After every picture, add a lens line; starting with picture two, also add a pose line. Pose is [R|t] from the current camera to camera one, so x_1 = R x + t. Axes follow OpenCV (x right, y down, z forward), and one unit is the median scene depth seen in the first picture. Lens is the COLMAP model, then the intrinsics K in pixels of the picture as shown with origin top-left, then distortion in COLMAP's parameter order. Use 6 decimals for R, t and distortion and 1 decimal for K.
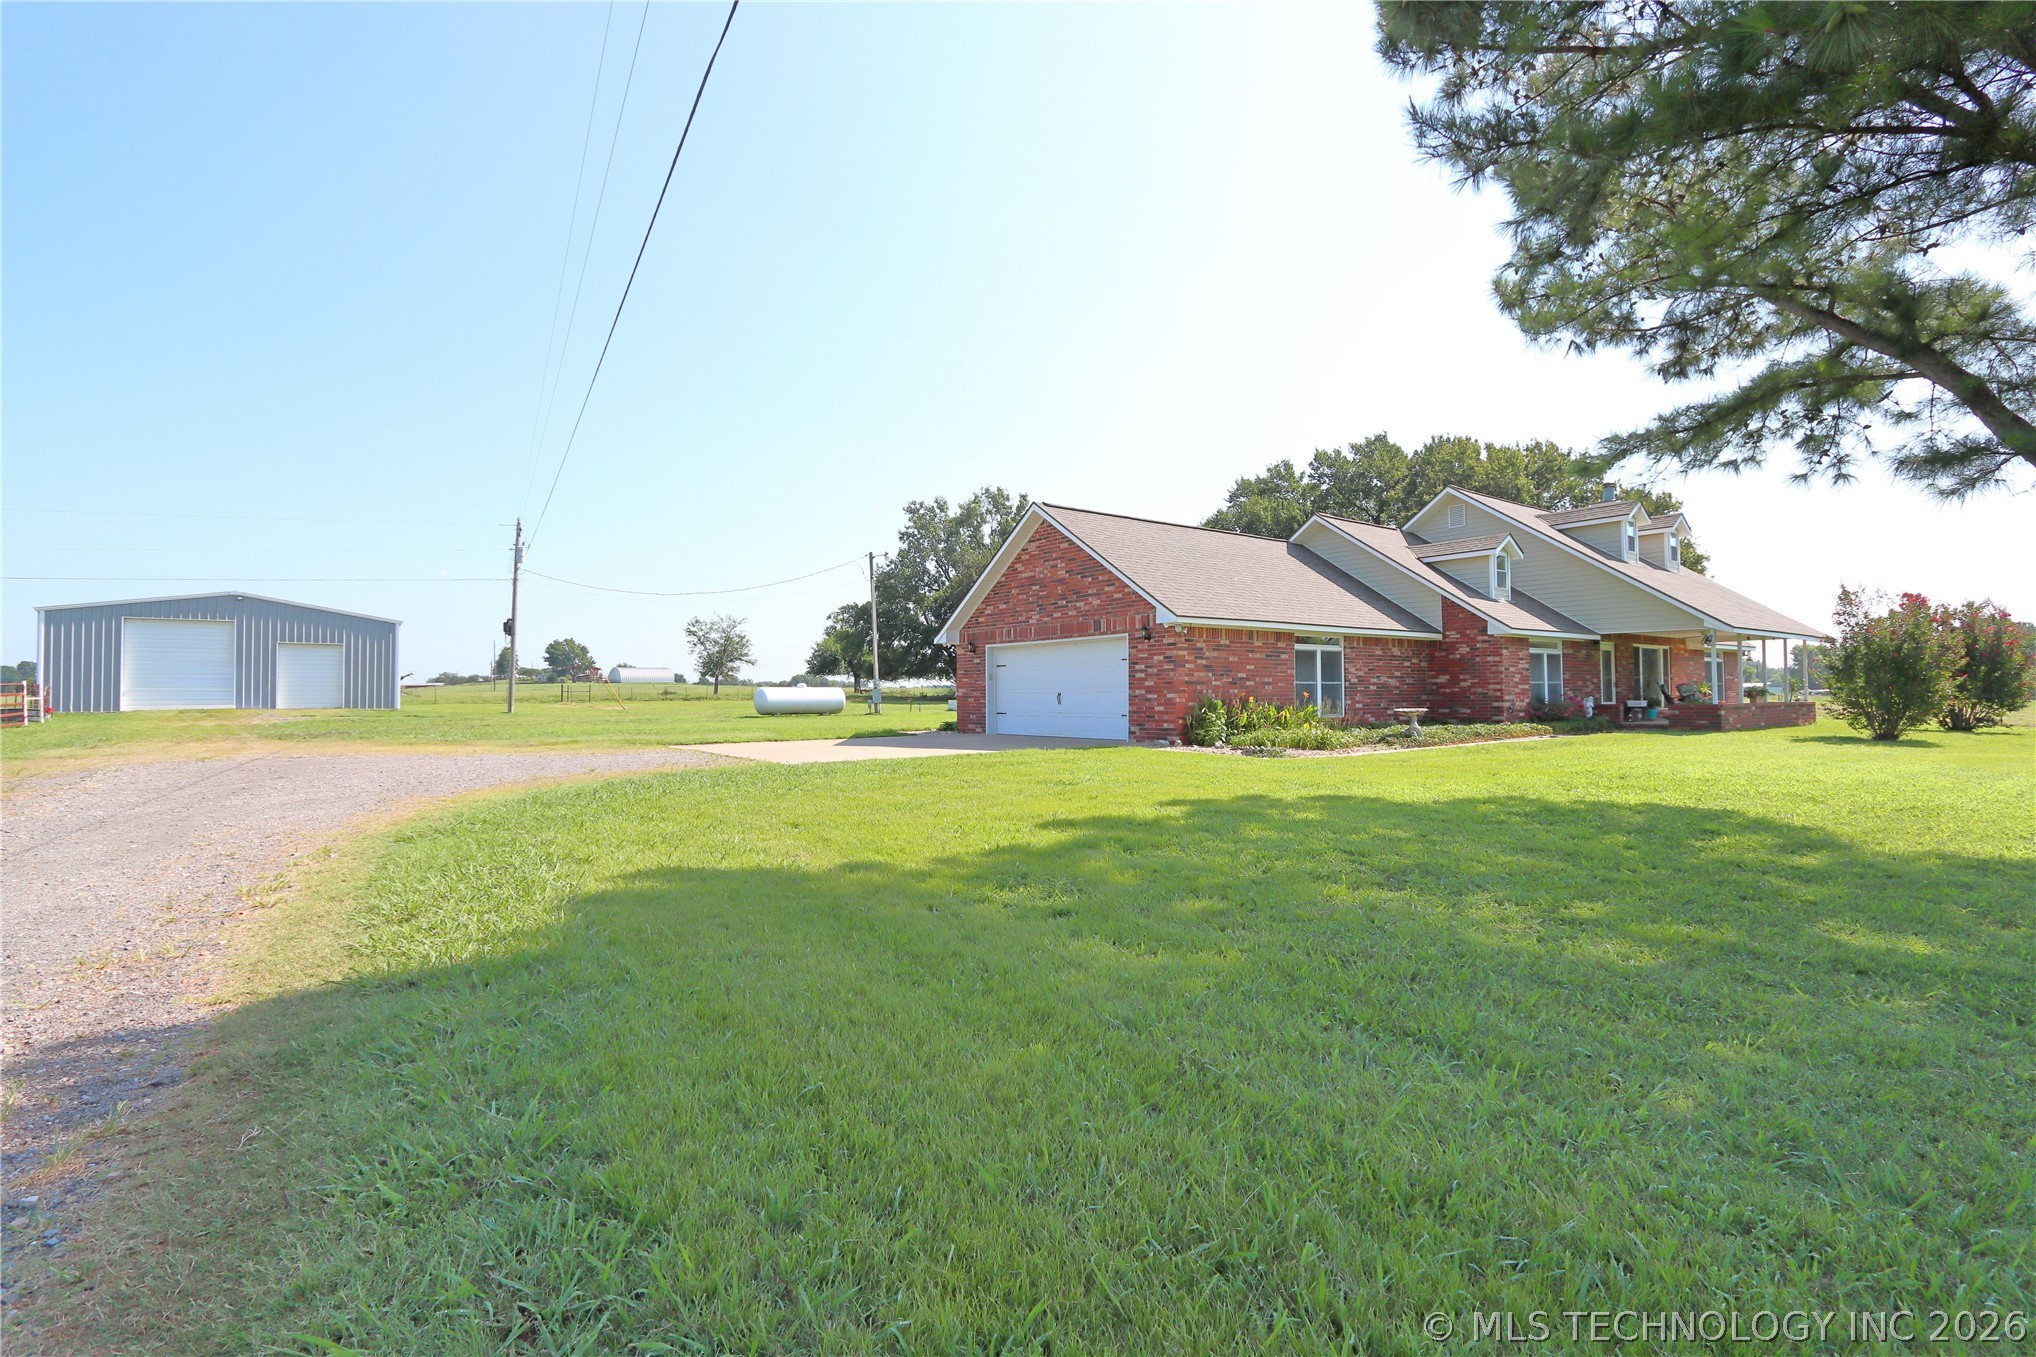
lens RADIAL K [[933.6, 0, 1018.0], [0, 933.6, 678.5], [0, 0, 1]] dist [-0.003180, -0.000360]
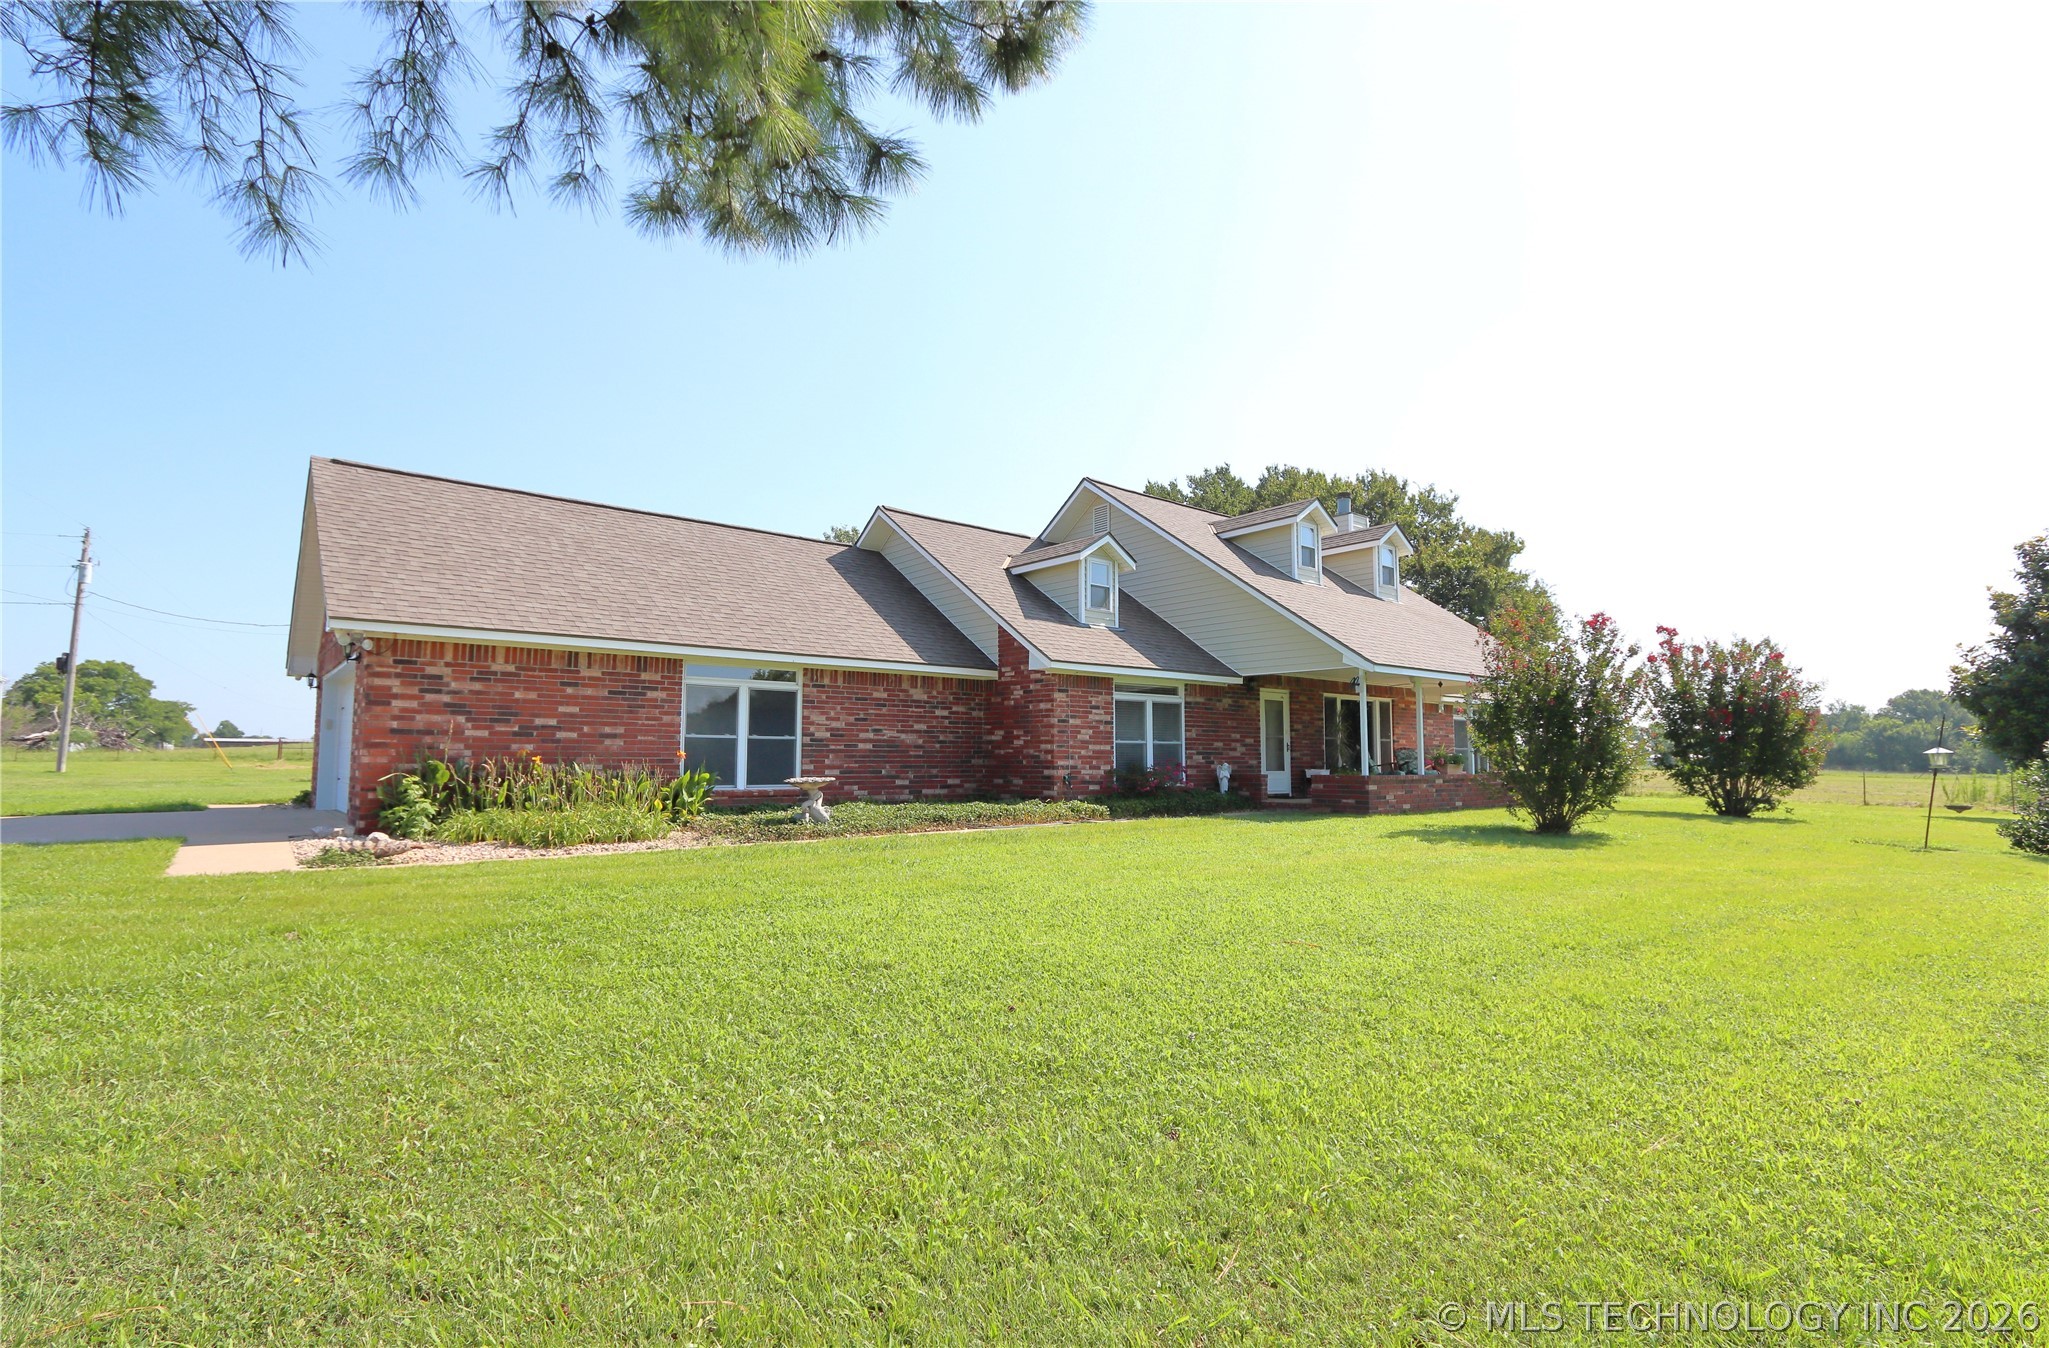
lens RADIAL K [[978.3, 0, 1024.5], [0, 978.3, 674.0], [0, 0, 1]] dist [-0.000807, -0.000122]
pose [[0.998743, 0.014161, 0.048074, 0.449364], [-0.010760, 0.997470, -0.070268, 0.006075], [-0.048947, 0.069663, 0.996369, 0.271422]]
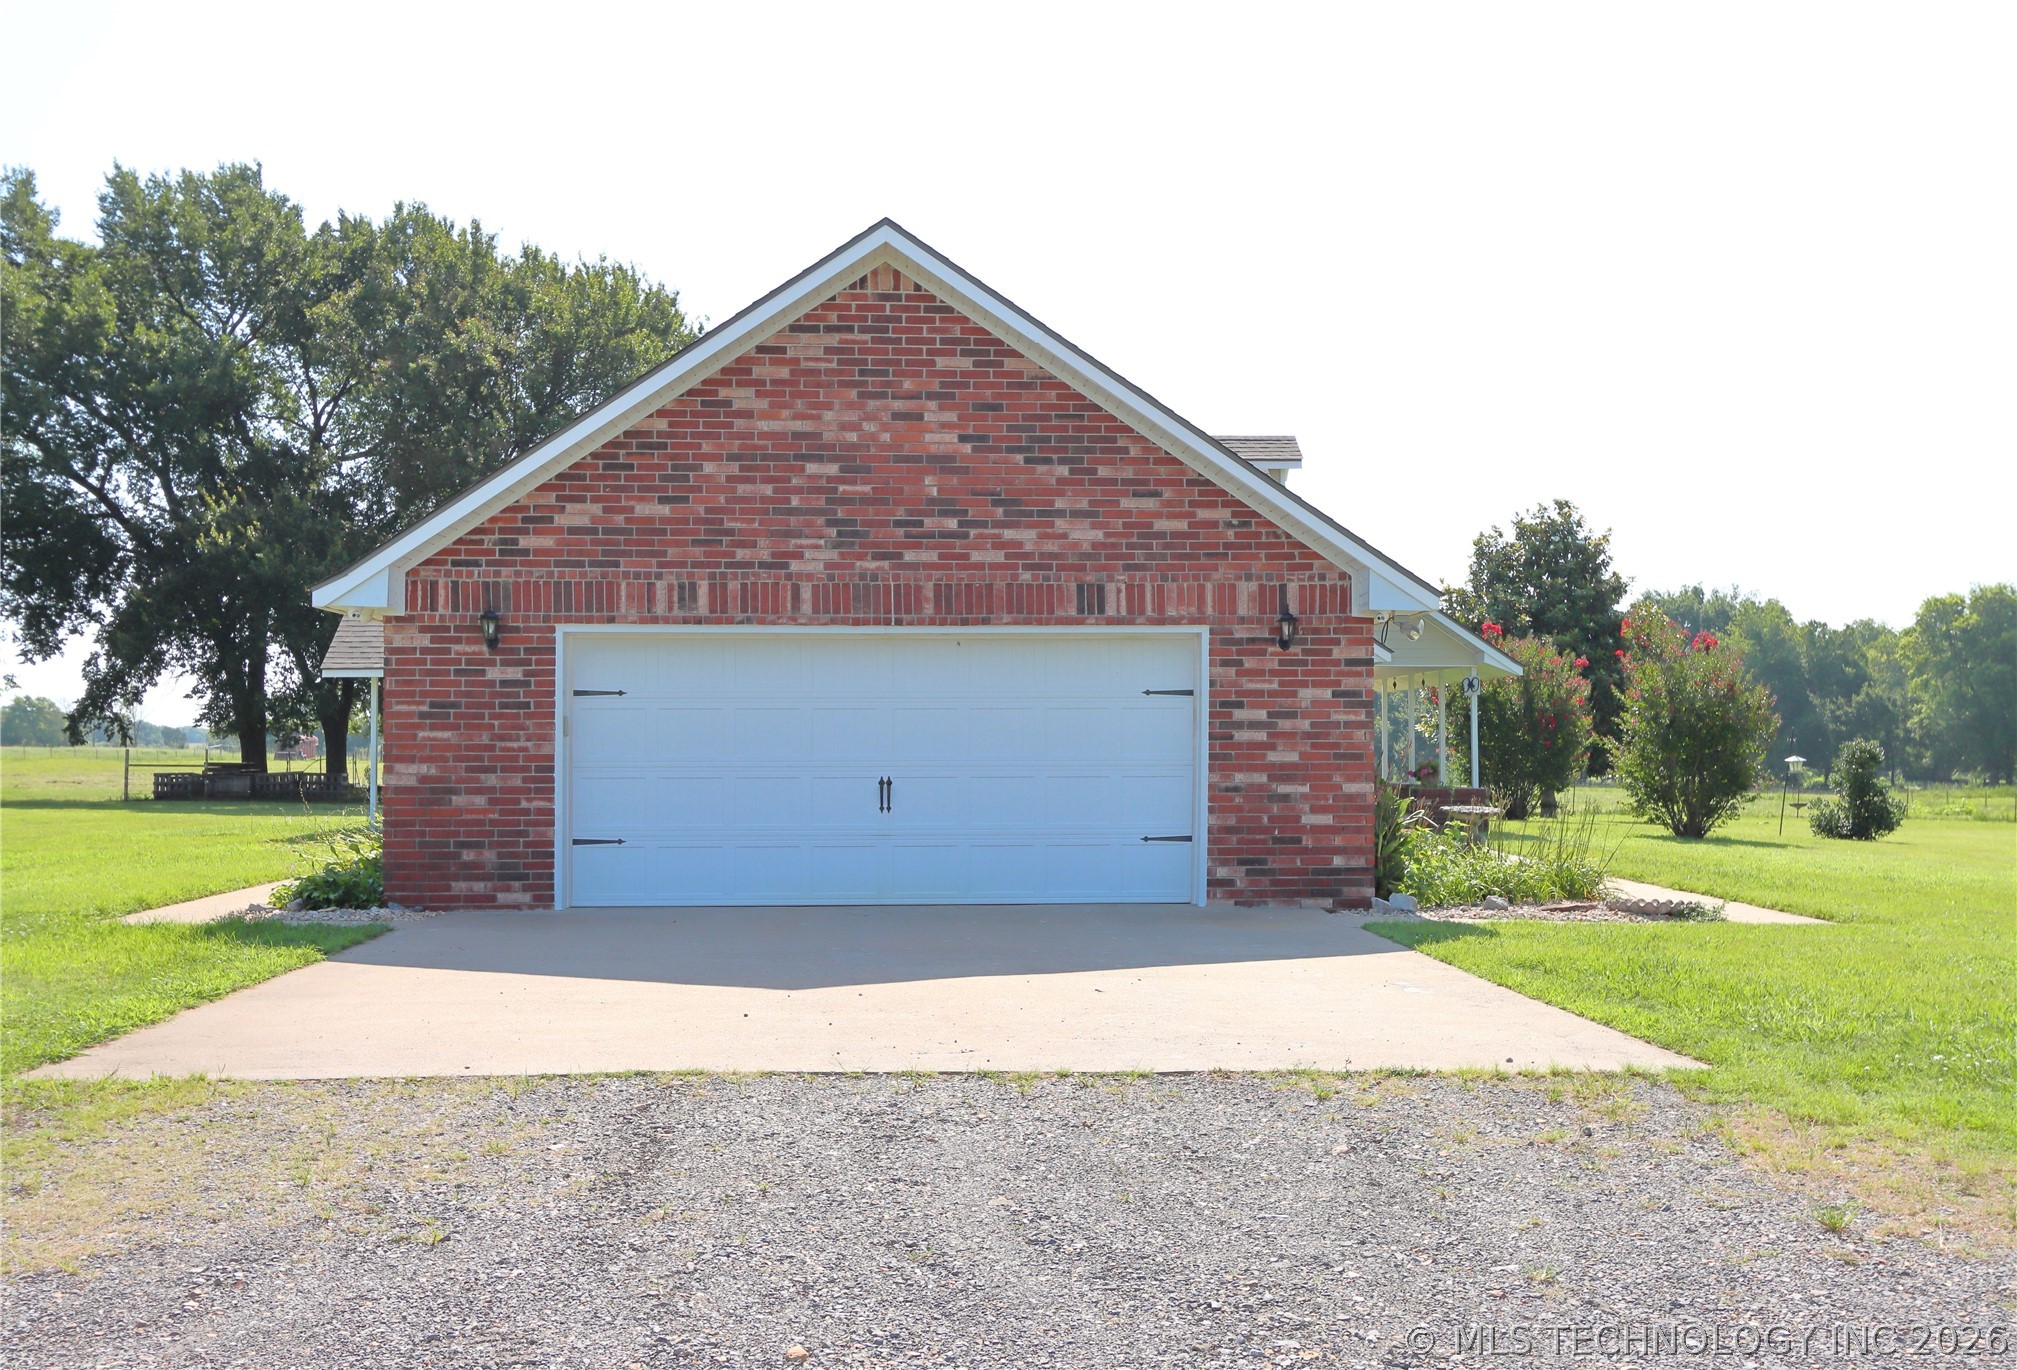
lens RADIAL K [[1987.1, 0, 1008.5], [0, 1987.1, 685.0], [0, 0, 1]] dist [-0.004139, -0.002749]
pose [[0.554304, 0.030526, 0.831754, -0.514327], [-0.017421, 0.999534, -0.025074, -0.001615], [-0.832132, -0.000591, 0.554577, 0.515041]]
